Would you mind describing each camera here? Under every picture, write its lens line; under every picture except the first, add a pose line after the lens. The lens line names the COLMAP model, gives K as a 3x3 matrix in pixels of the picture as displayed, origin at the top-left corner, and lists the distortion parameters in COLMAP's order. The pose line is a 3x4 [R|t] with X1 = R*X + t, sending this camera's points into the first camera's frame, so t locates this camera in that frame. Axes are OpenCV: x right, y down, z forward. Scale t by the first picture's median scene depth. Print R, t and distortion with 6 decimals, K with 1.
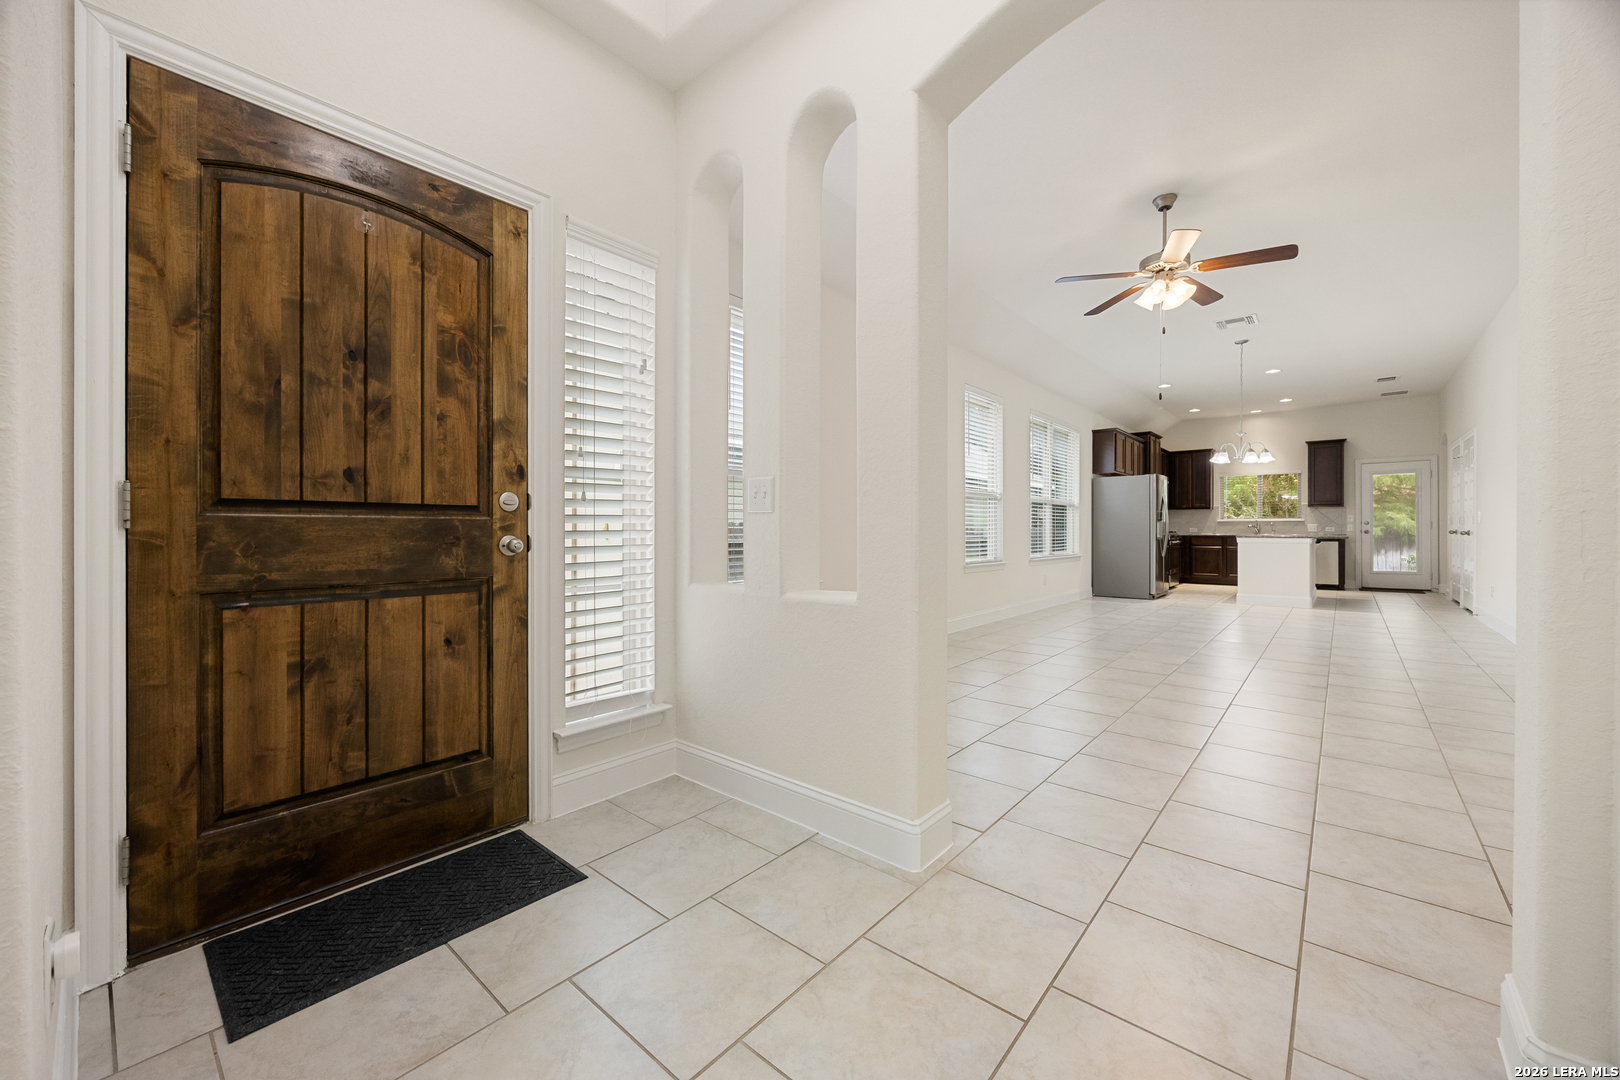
lens RADIAL K [[631.4, 0, 815.5], [0, 631.4, 531.6], [0, 0, 1]] dist [0.002874, 0.000212]
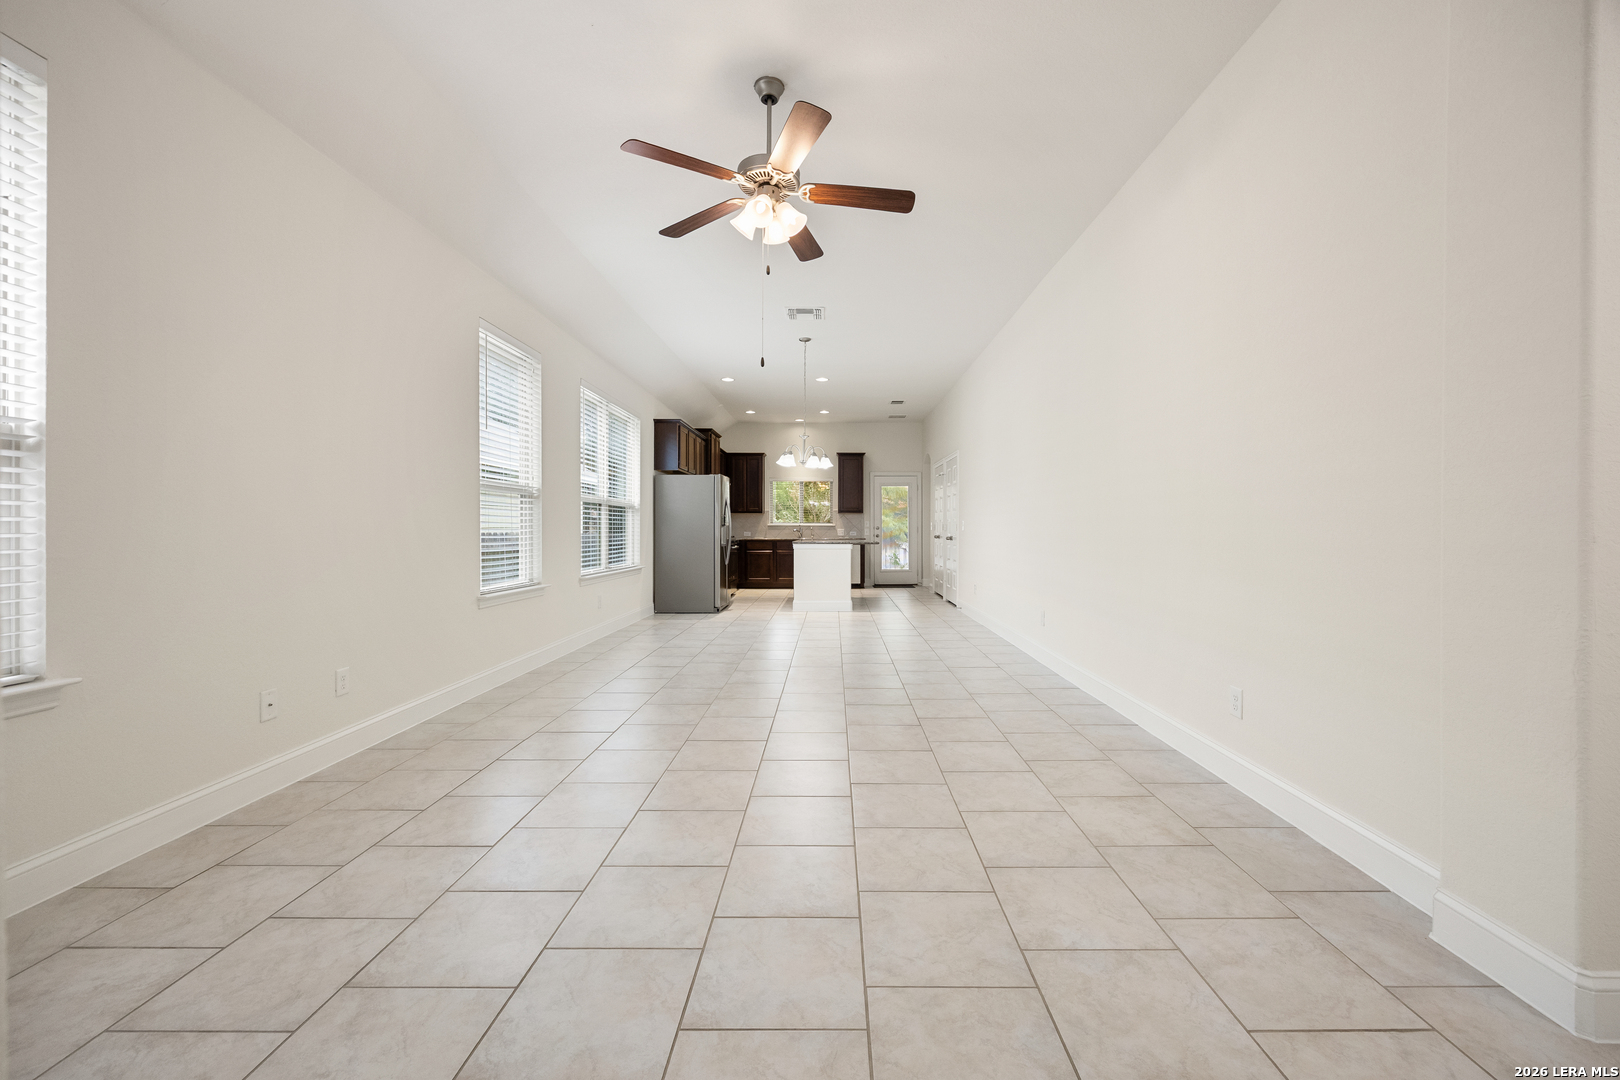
lens RADIAL K [[631.4, 0, 815.5], [0, 631.4, 531.6], [0, 0, 1]] dist [0.002874, 0.000212]
pose [[0.775881, -0.001059, 0.630878, 0.069291], [-0.001440, 0.999993, 0.003449, -0.011825], [-0.630877, -0.003585, 0.775874, 0.201506]]
